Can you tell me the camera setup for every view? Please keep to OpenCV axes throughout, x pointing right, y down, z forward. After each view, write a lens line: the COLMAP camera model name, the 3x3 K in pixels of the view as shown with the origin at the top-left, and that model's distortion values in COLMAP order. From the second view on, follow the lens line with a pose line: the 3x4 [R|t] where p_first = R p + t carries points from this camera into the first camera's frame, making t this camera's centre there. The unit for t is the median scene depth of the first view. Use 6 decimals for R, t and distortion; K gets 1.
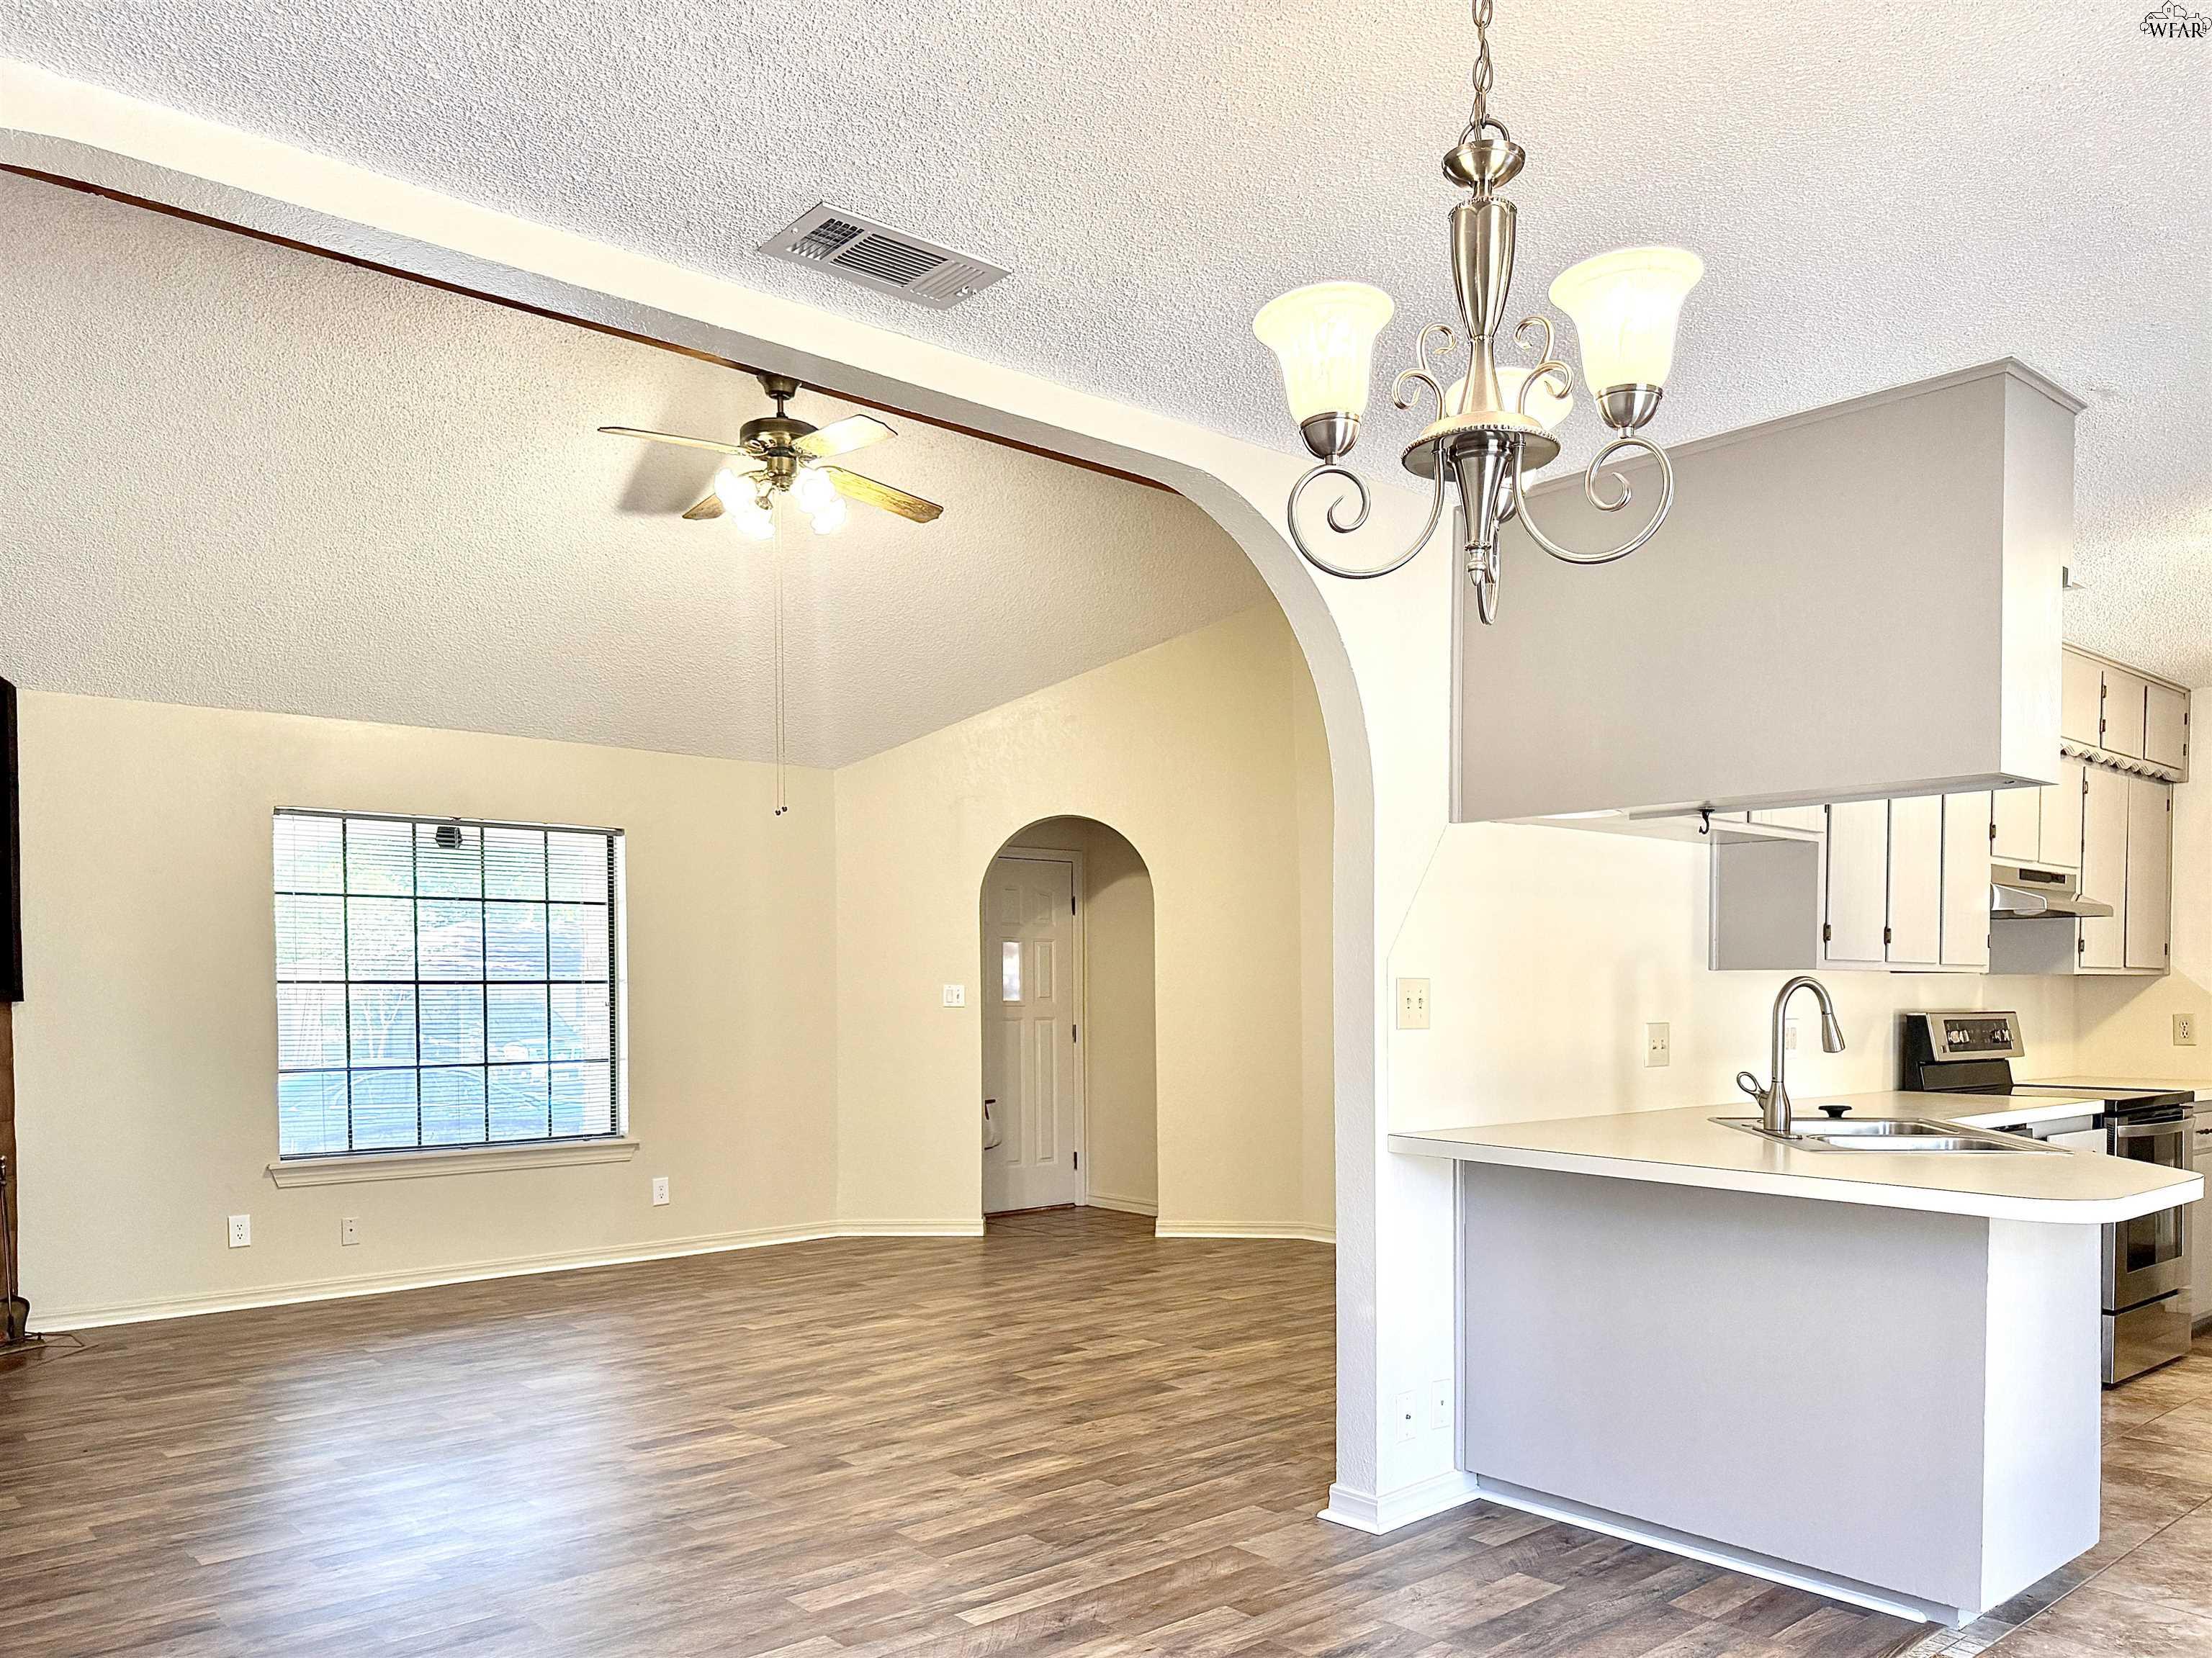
lens RADIAL K [[1622.6, 0, 1103.9], [0, 1622.6, 1023.7], [0, 0, 1]] dist [0.058380, -0.091654]
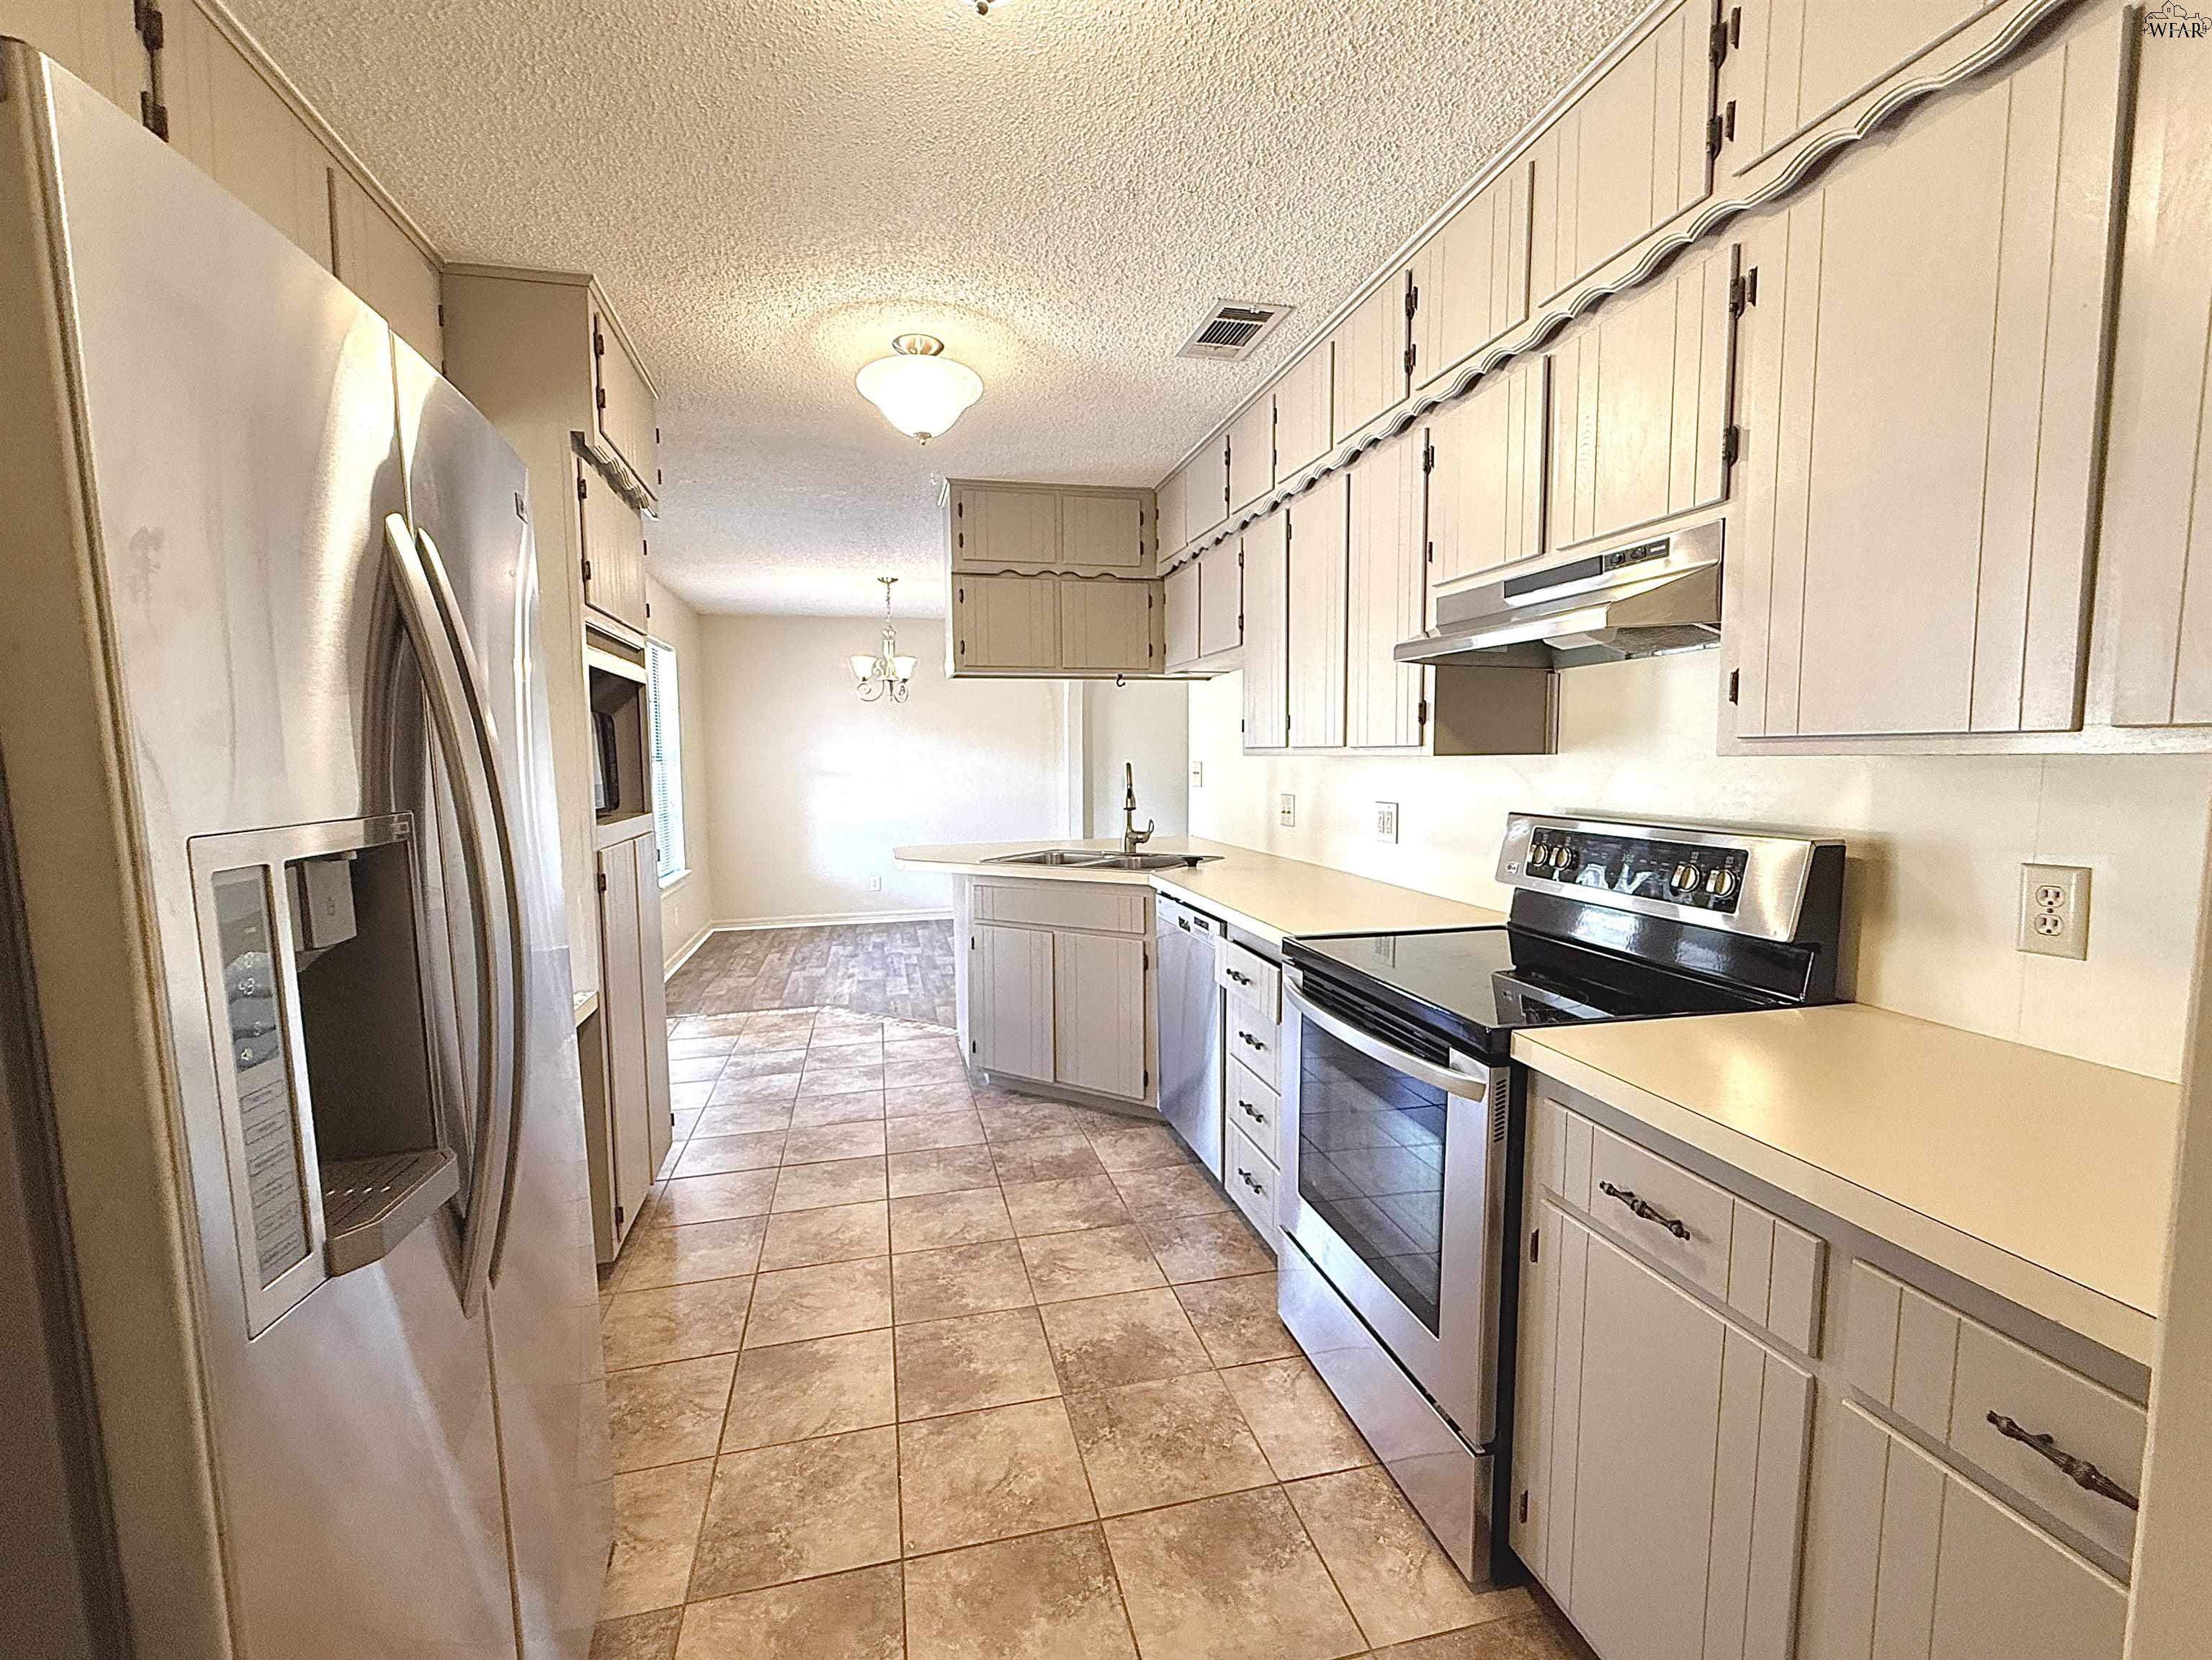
lens RADIAL K [[970.4, 0, 1106.0], [0, 970.4, 830.0], [0, 0, 1]] dist [0.000285, 0.000005]
pose [[-0.460745, 0.075245, -0.884337, 1.089017], [-0.008131, 0.996000, 0.088983, -0.040170], [0.887495, 0.048189, -0.458291, 1.188731]]
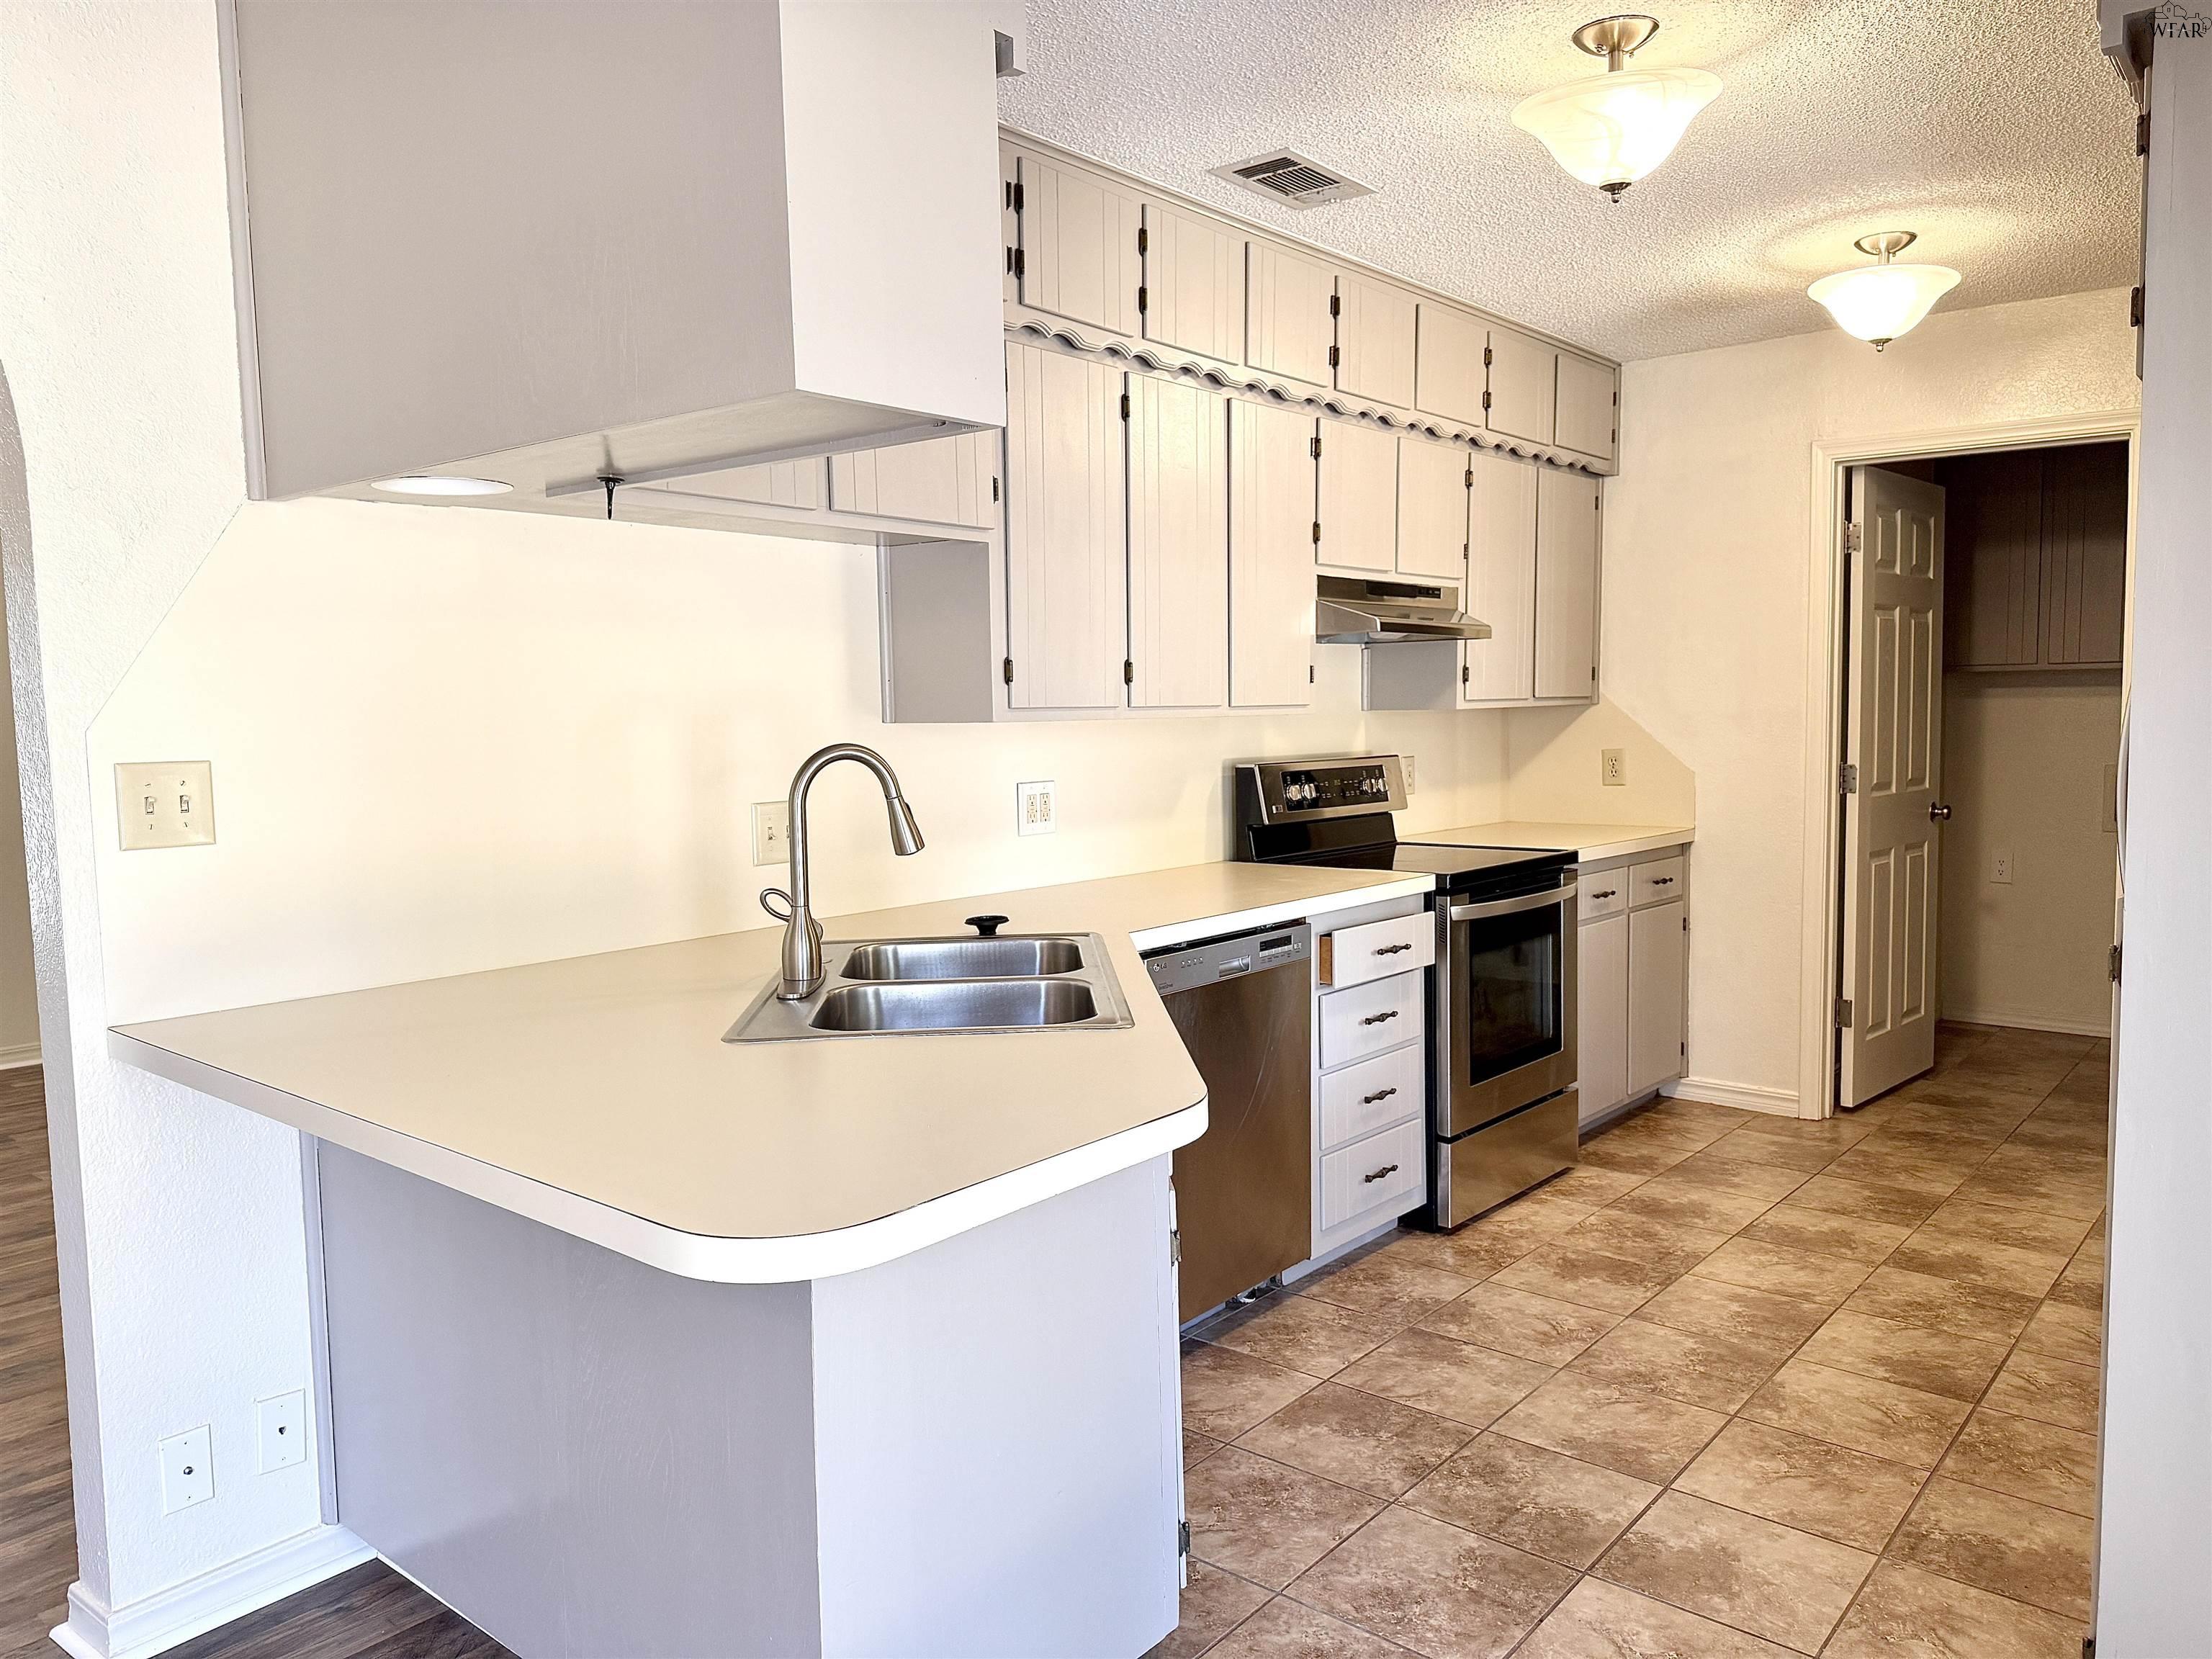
lens RADIAL K [[1571.2, 0, 1113.9], [0, 1571.2, 844.0], [0, 0, 1]] dist [0.077369, -0.130950]
pose [[0.986882, -0.031520, 0.158339, 0.358636], [0.021024, 0.997496, 0.067529, -0.023971], [-0.160071, -0.063315, 0.985073, 0.294623]]
